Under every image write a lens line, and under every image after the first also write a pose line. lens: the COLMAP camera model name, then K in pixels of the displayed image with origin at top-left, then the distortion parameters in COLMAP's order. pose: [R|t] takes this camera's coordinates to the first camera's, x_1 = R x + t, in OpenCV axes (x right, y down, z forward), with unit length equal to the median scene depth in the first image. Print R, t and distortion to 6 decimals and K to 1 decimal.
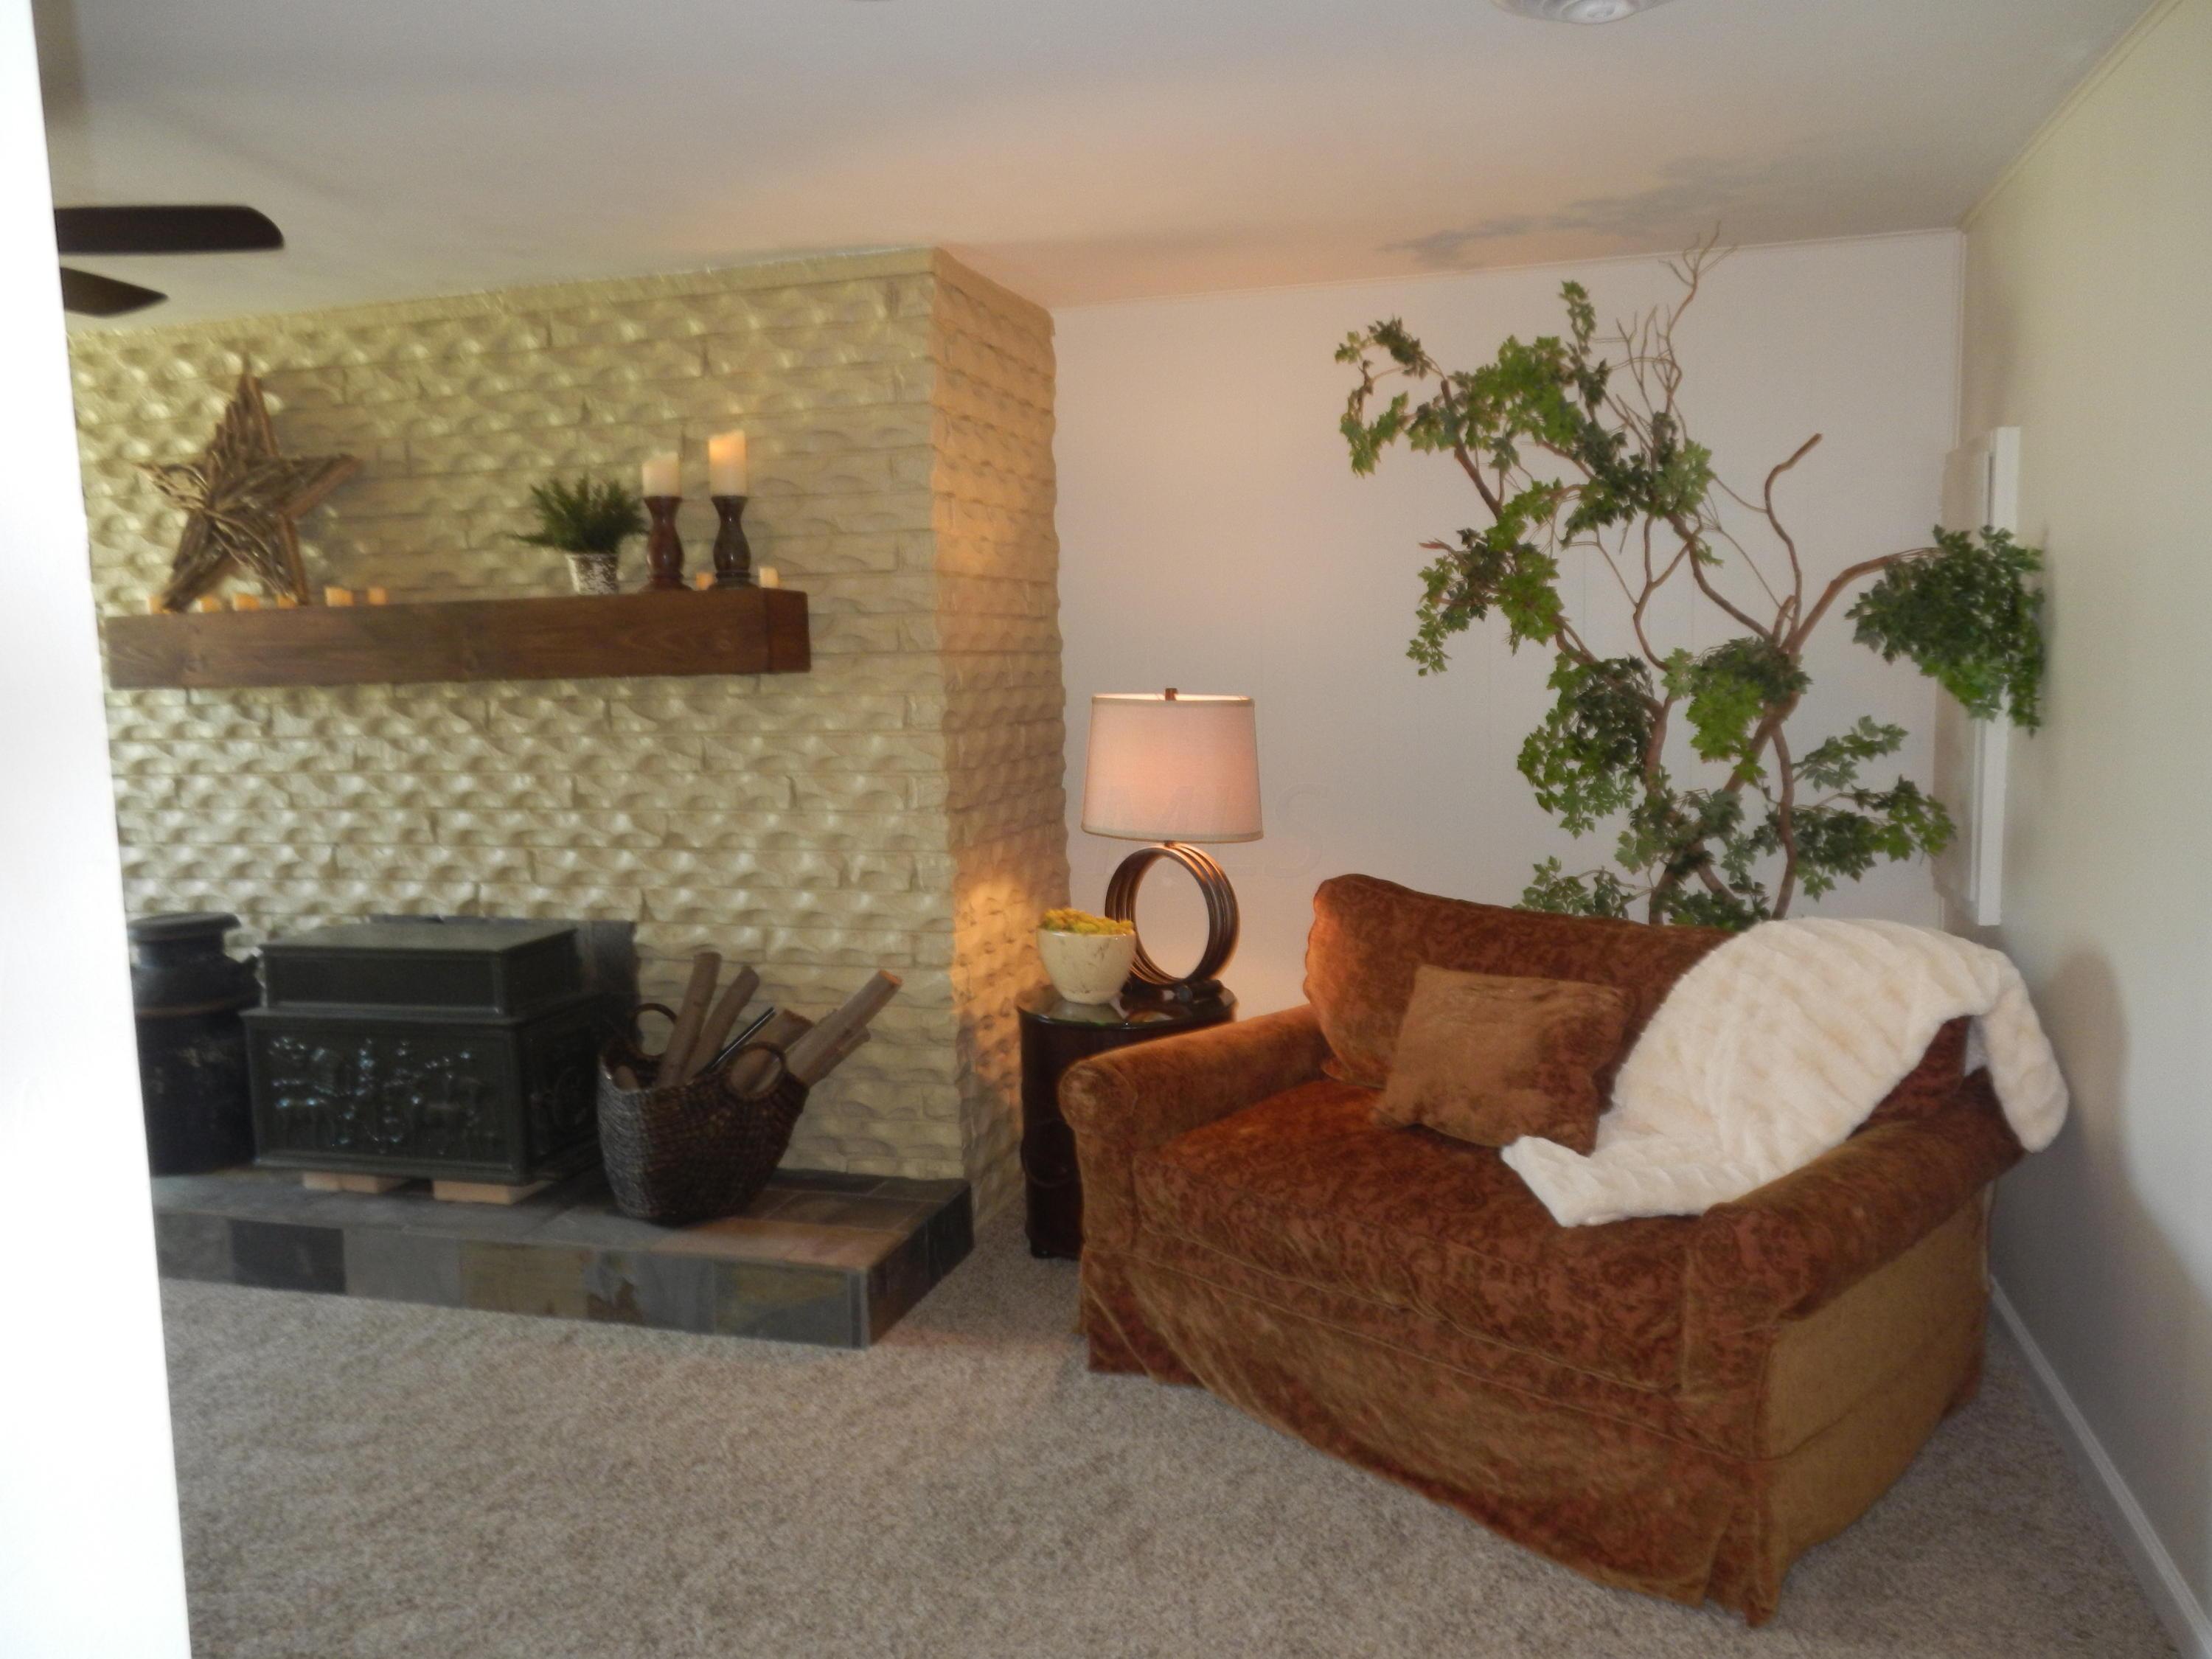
lens RADIAL K [[1712.0, 0, 1098.2], [0, 1712.0, 836.5], [0, 0, 1]] dist [-0.009518, 0.049111]
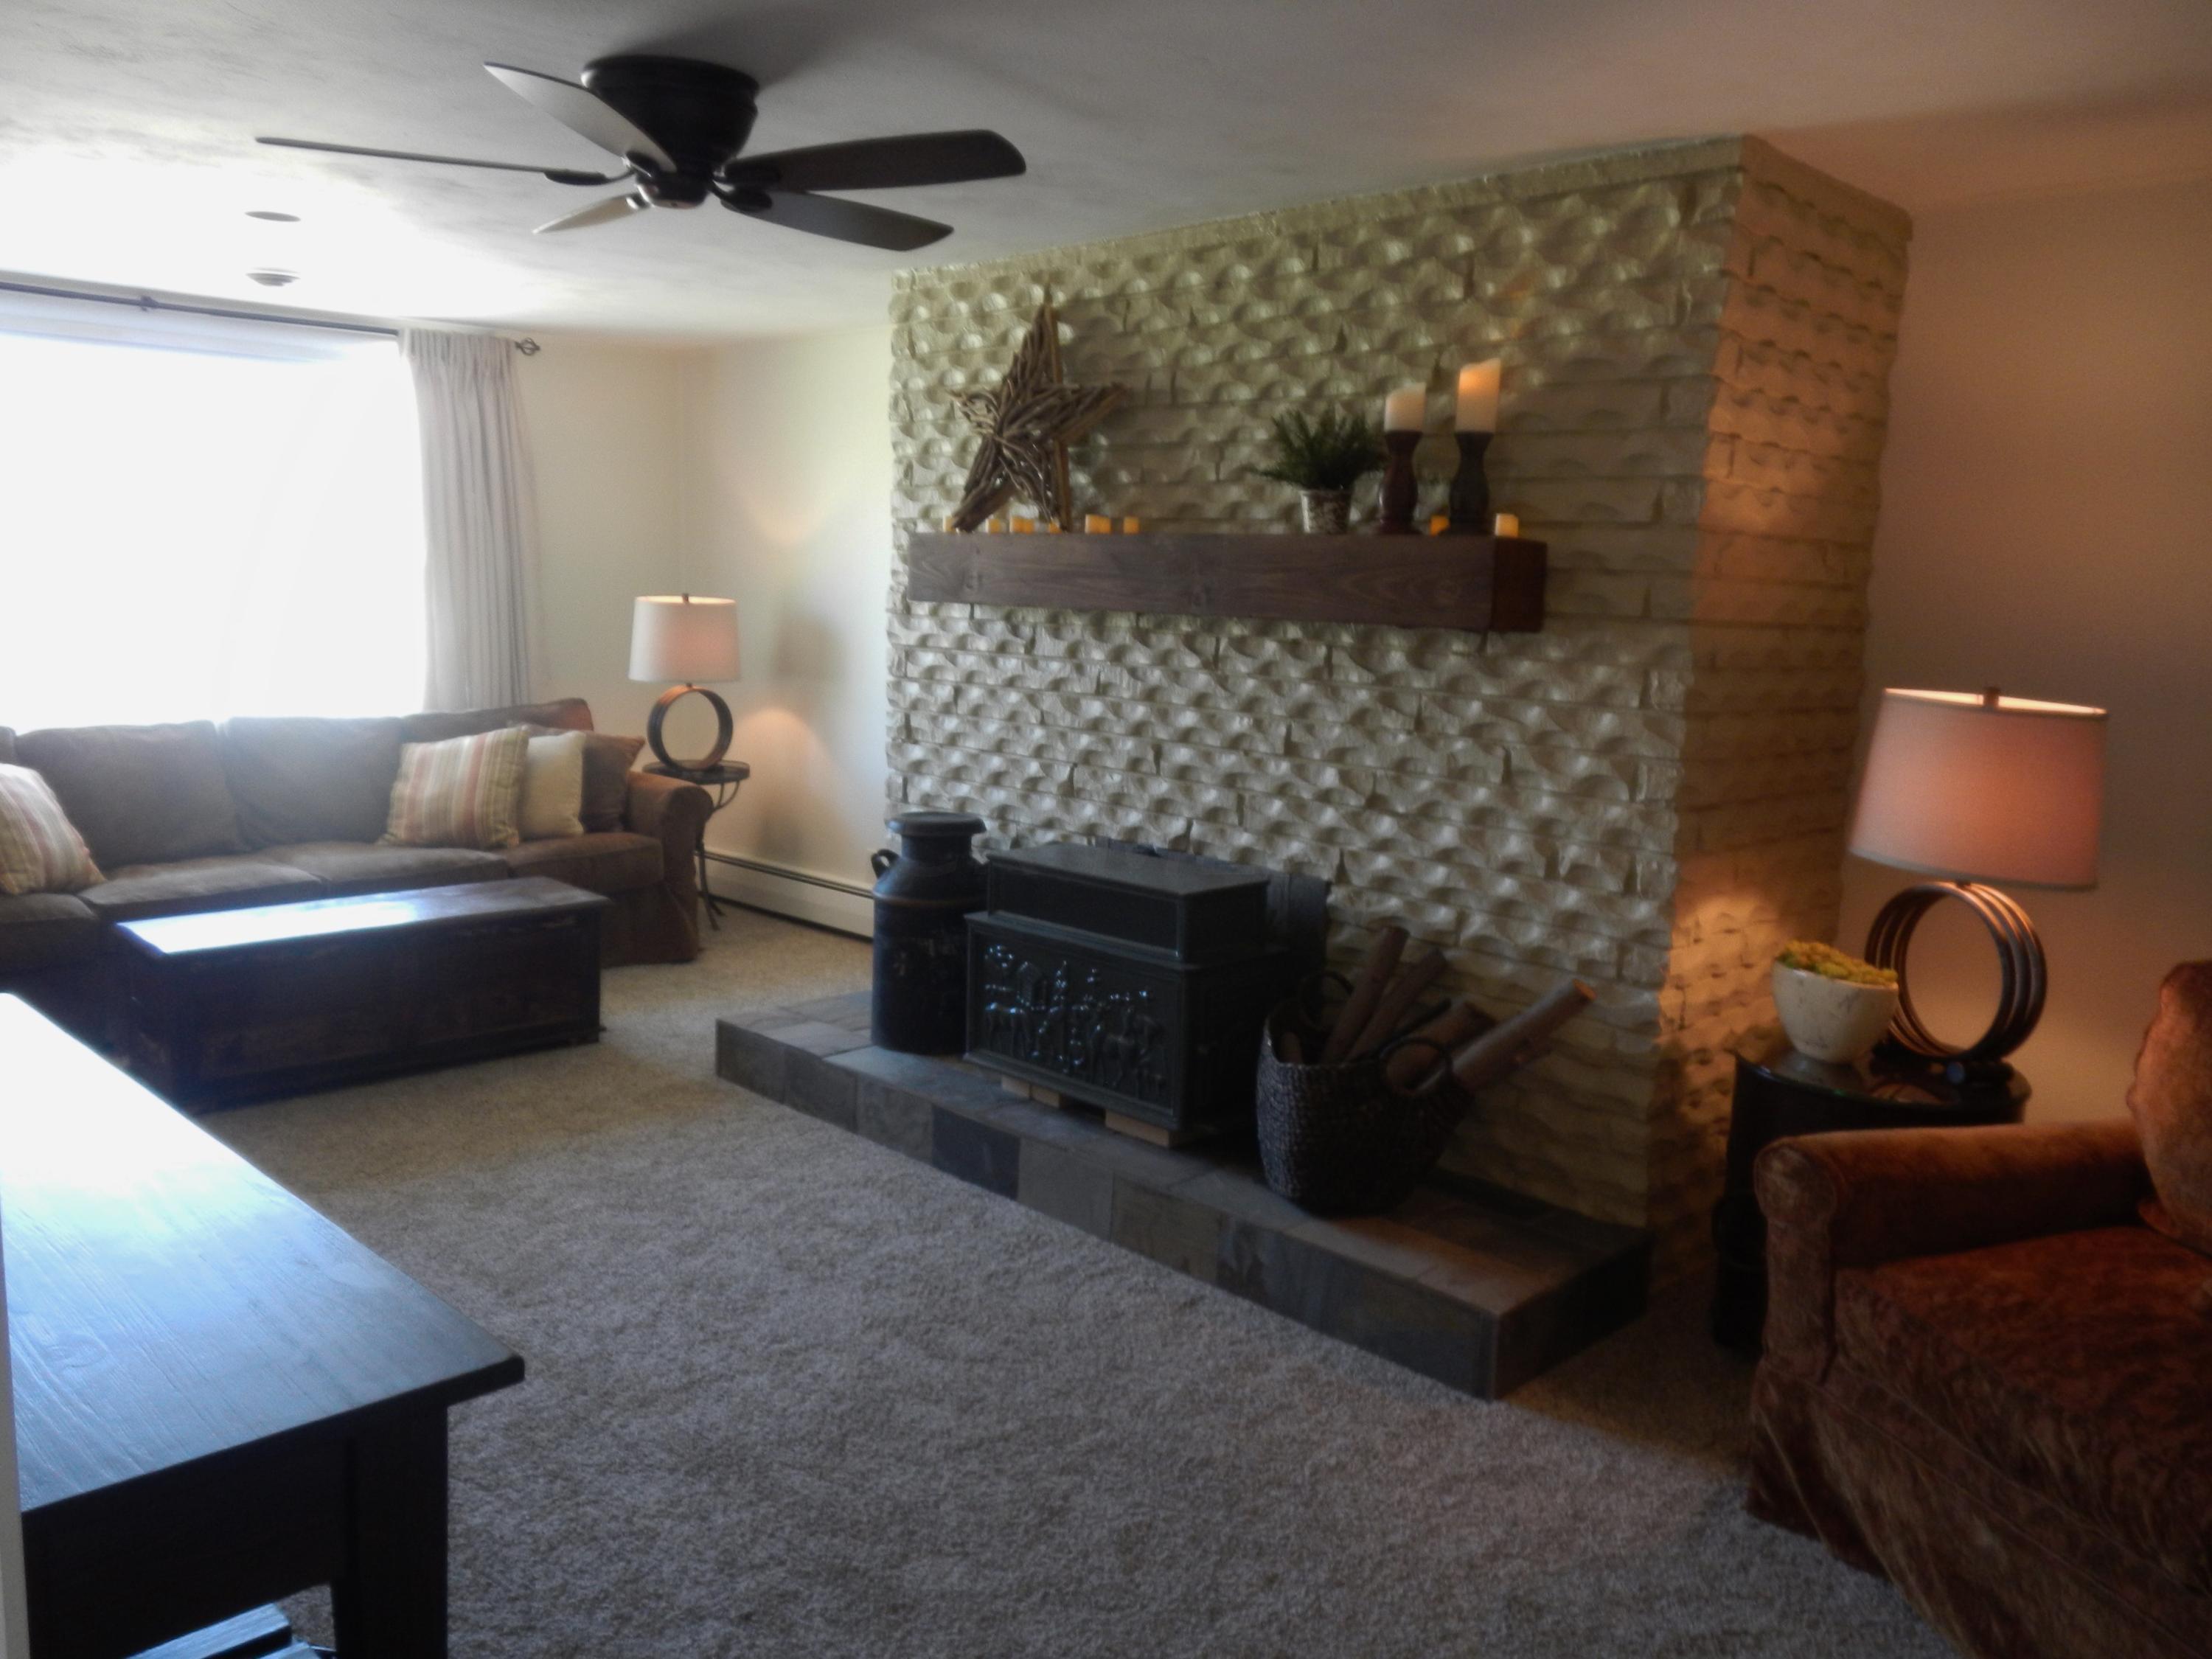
lens RADIAL K [[1690.8, 0, 1105.4], [0, 1690.8, 830.4], [0, 0, 1]] dist [0.018975, -0.001341]
pose [[0.881457, 0.128286, -0.454506, 0.042837], [-0.110940, 0.991715, 0.064760, -0.025679], [0.459048, -0.006660, 0.888386, 0.107375]]
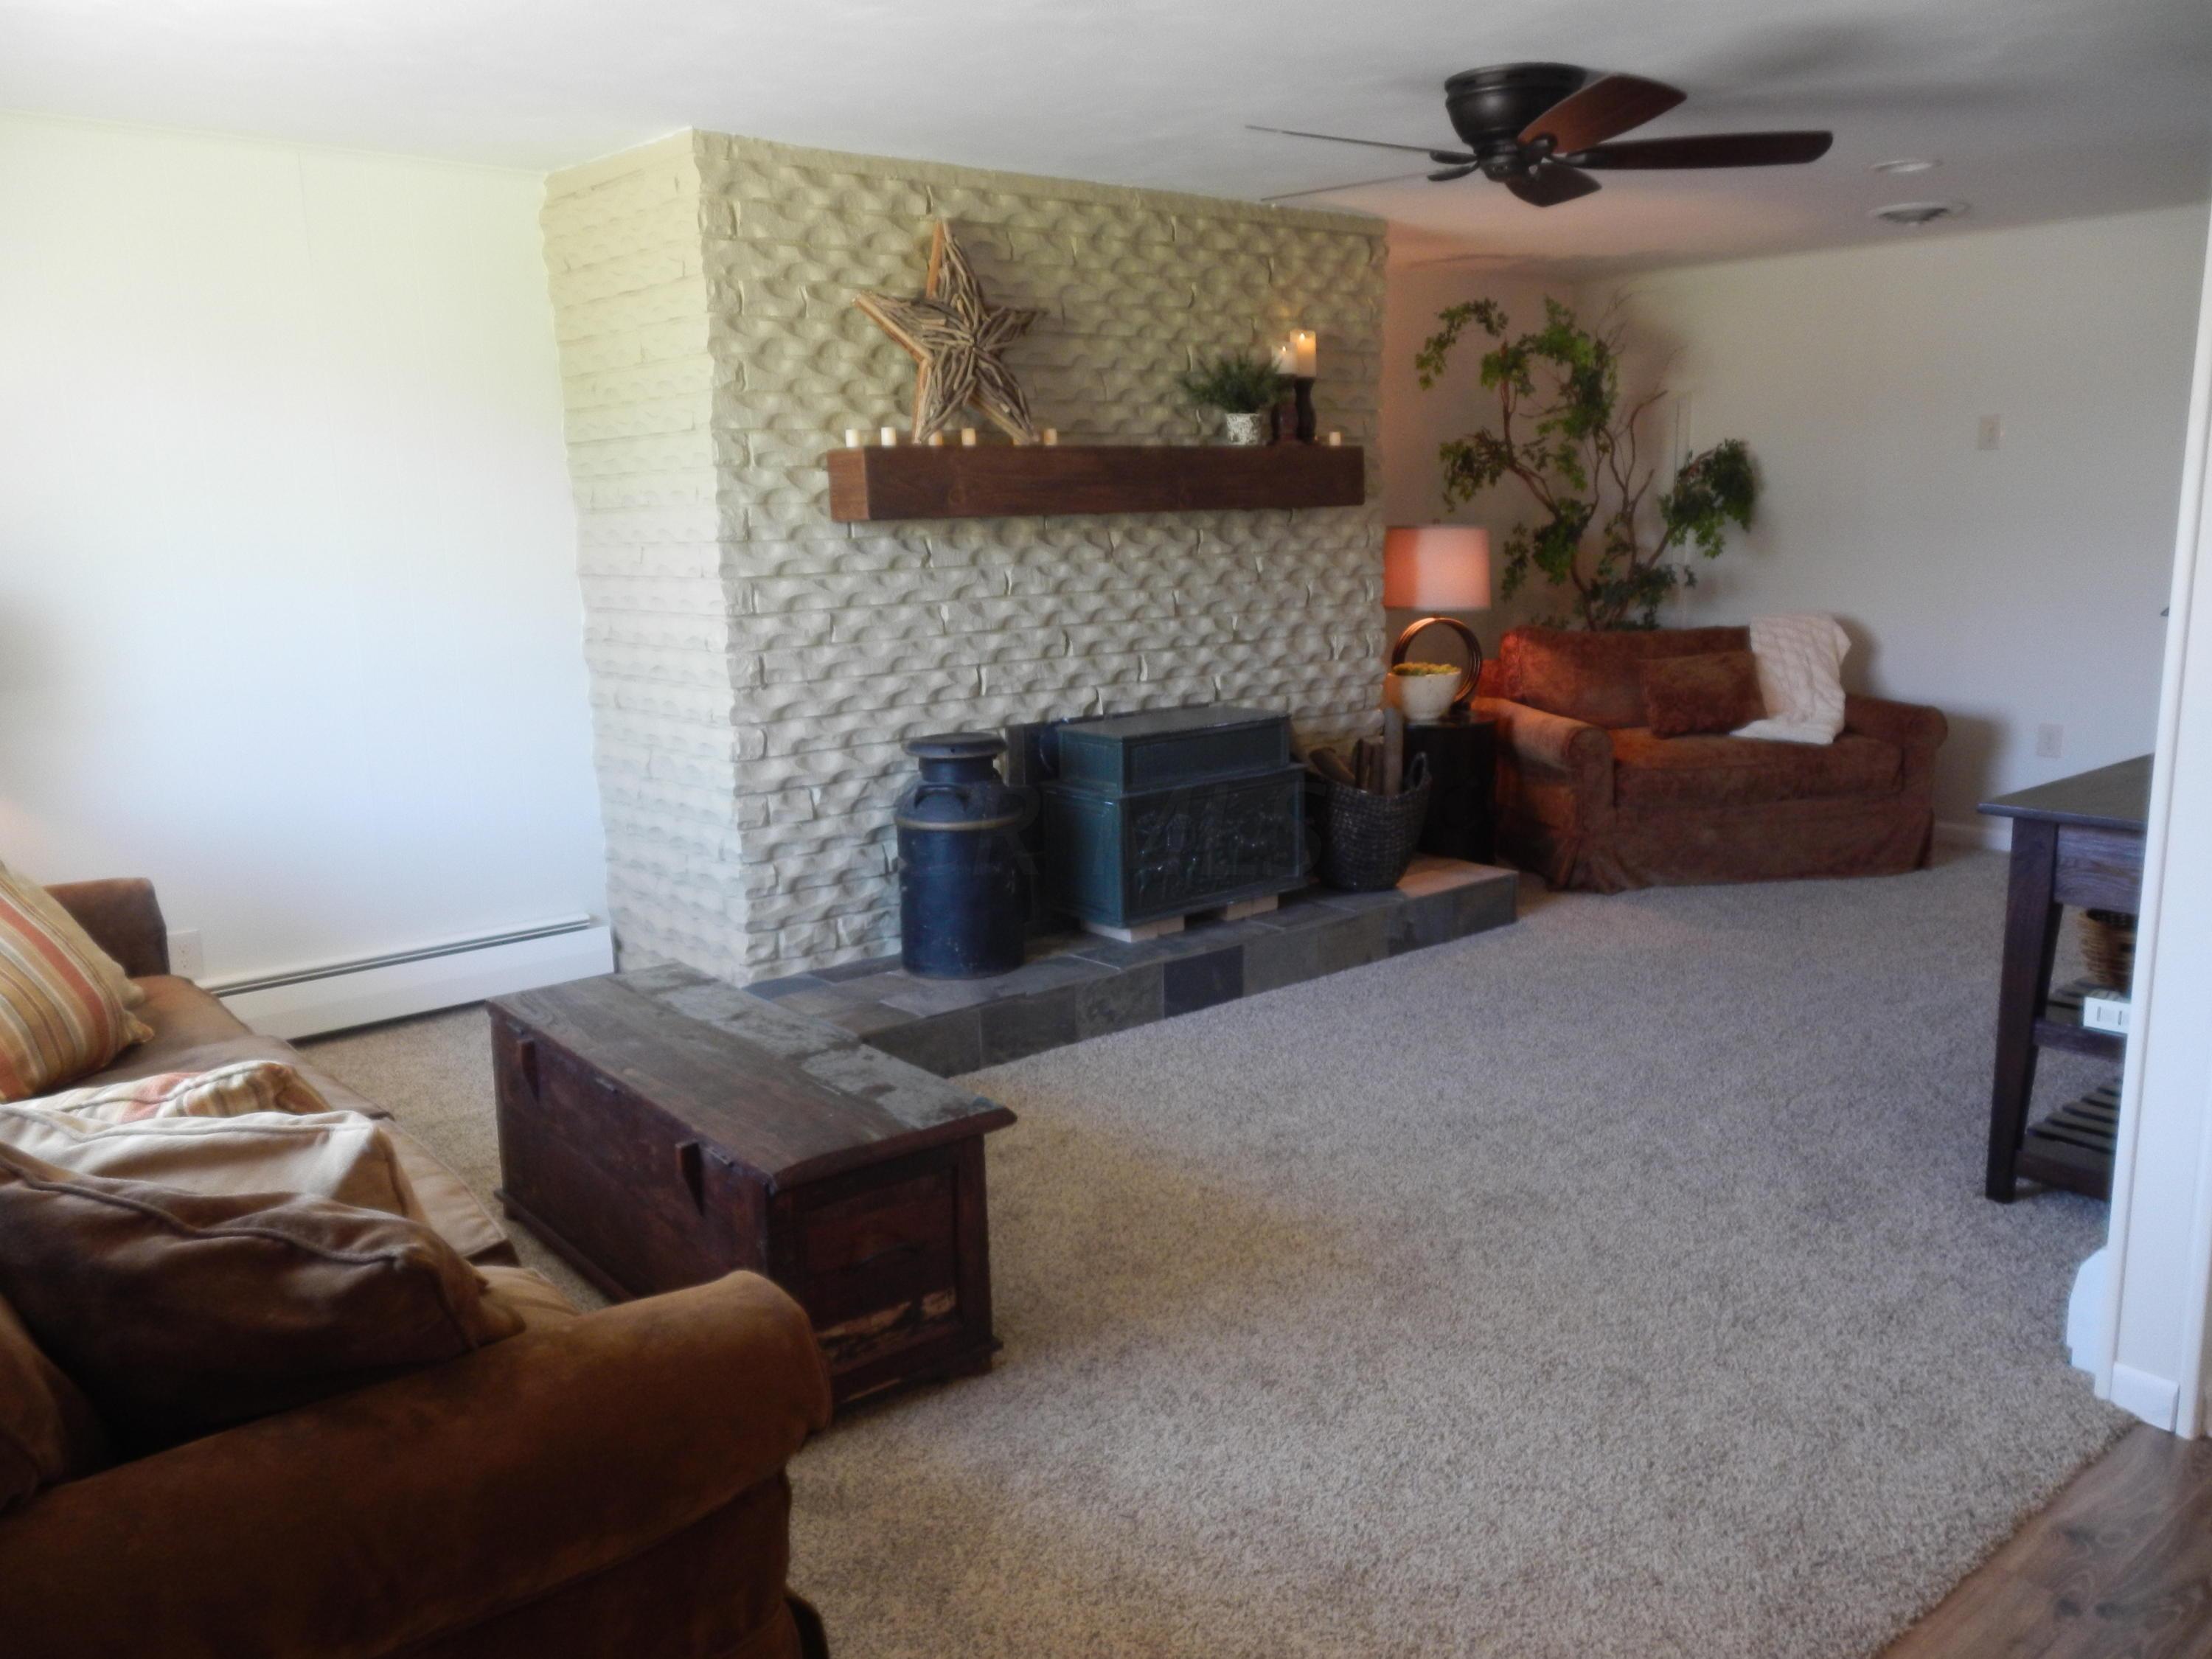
lens RADIAL K [[1690.8, 0, 1105.4], [0, 1690.8, 830.4], [0, 0, 1]] dist [0.018975, -0.001341]
pose [[0.551616, -0.141280, 0.822046, -1.386478], [0.100052, 0.989642, 0.102946, 0.005686], [-0.828076, 0.025461, 0.560037, 0.349392]]
